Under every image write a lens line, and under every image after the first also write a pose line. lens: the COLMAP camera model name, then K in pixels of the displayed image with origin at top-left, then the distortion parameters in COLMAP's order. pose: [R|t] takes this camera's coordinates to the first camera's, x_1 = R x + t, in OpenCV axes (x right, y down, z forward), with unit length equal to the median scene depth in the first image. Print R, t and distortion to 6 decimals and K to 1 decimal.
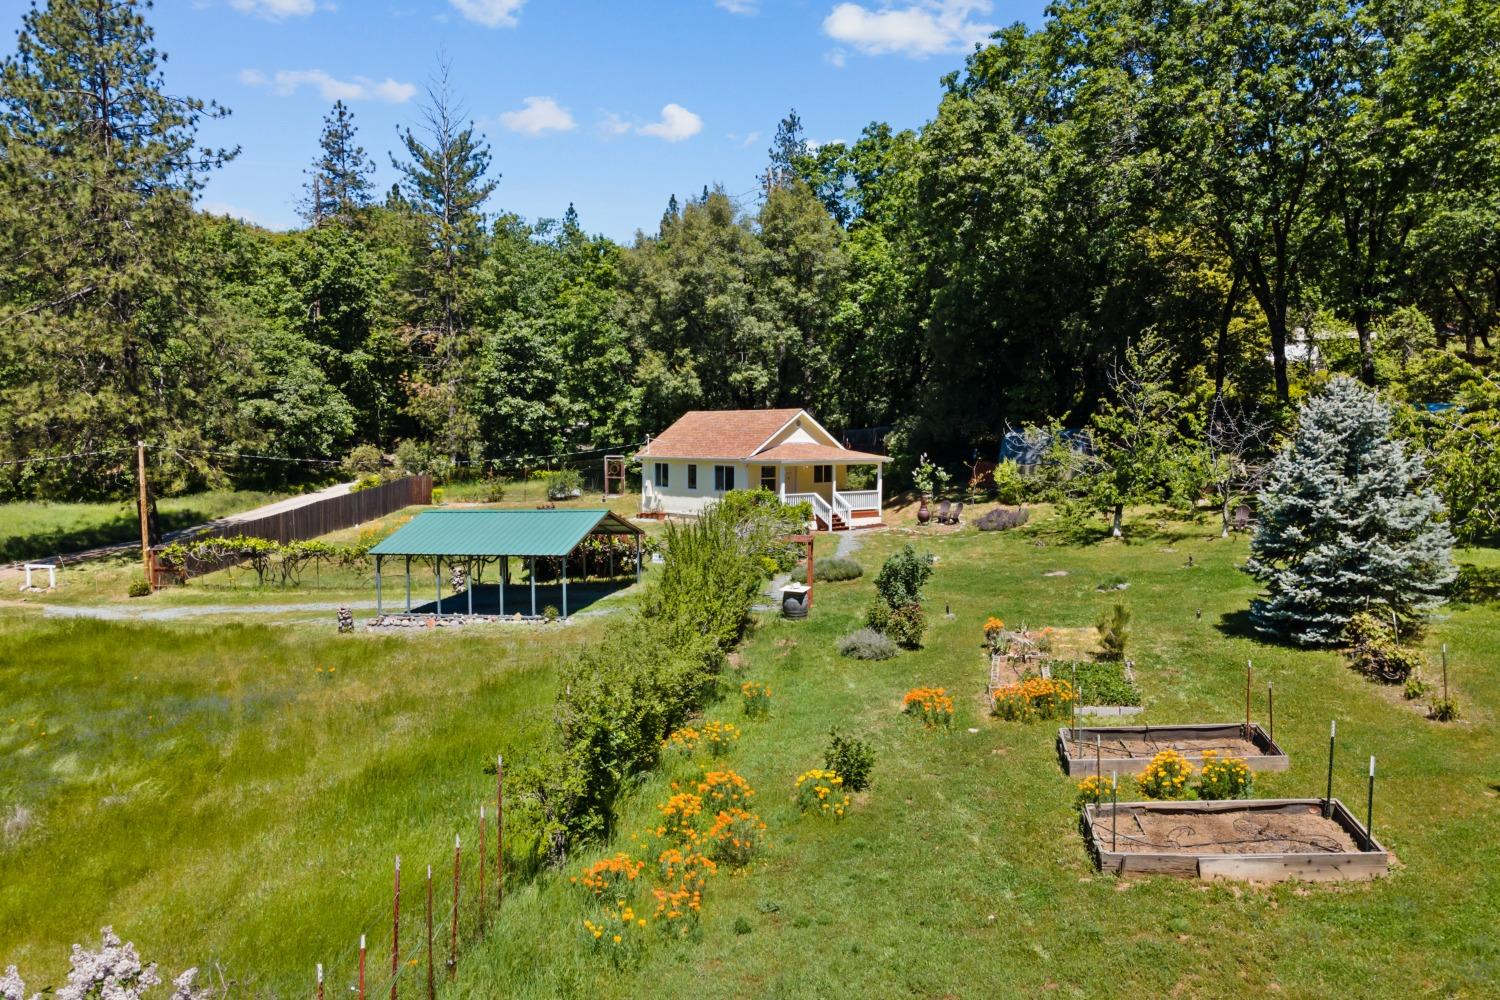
lens RADIAL K [[1111.6, 0, 745.4], [0, 1111.6, 490.4], [0, 0, 1]] dist [0.038219, -0.003647]
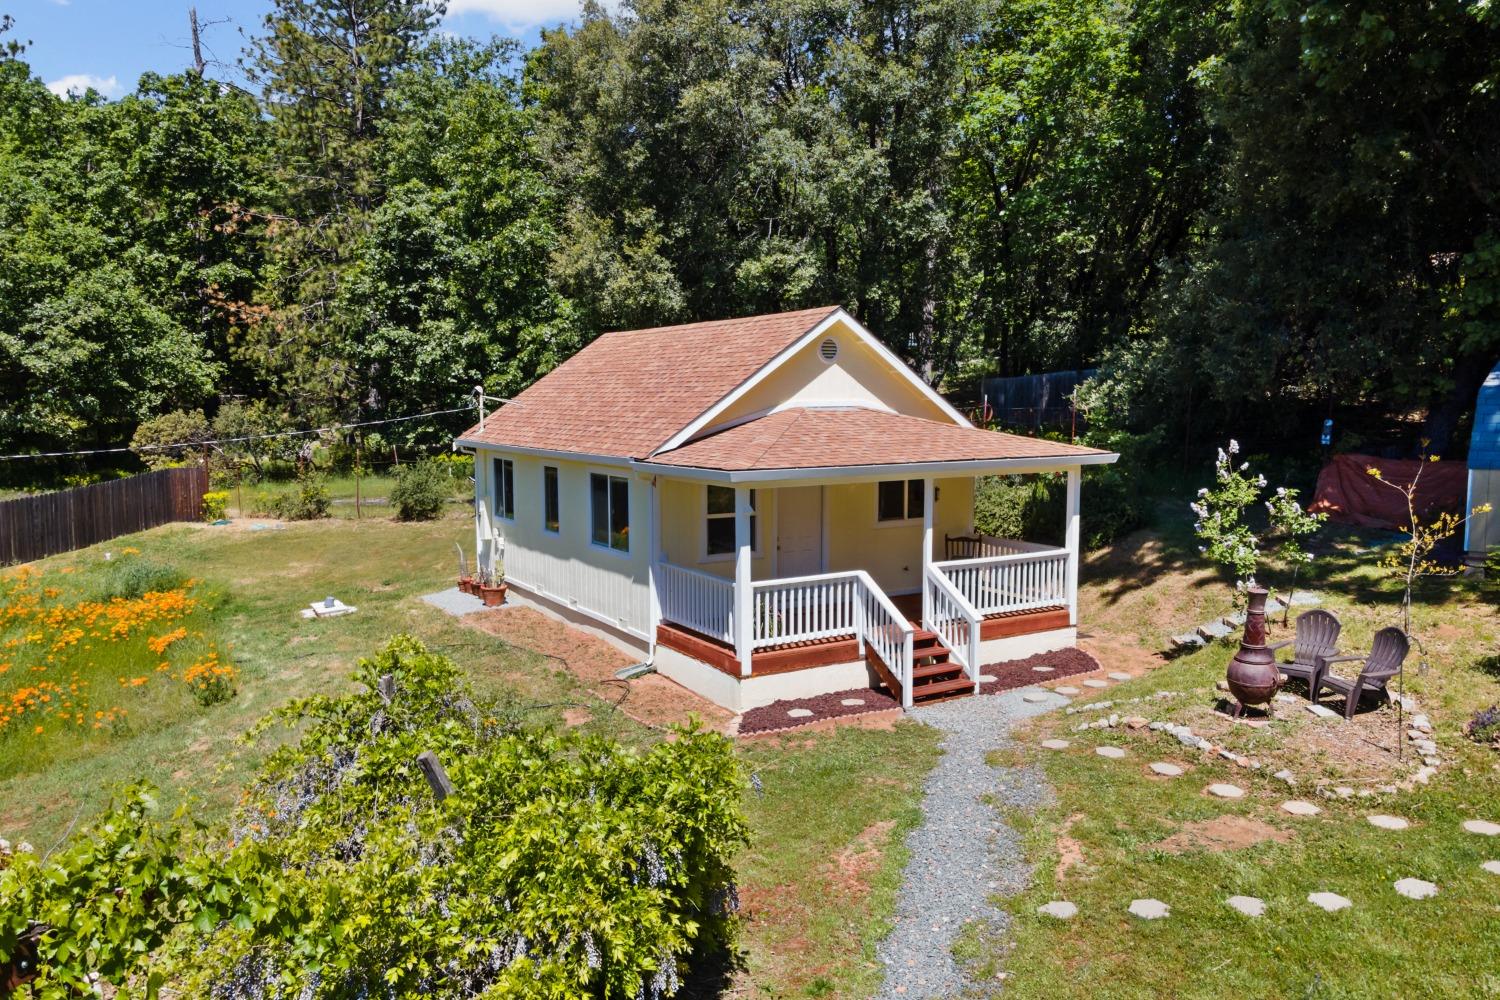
lens RADIAL K [[1111.6, 0, 765.1], [0, 1111.6, 511.0], [0, 0, 1]] dist [0.038219, -0.003647]
pose [[0.993063, 0.010174, -0.117145, 0.055331], [-0.004150, 0.998661, 0.051557, -0.023208], [0.117513, -0.050714, 0.991776, 0.533589]]
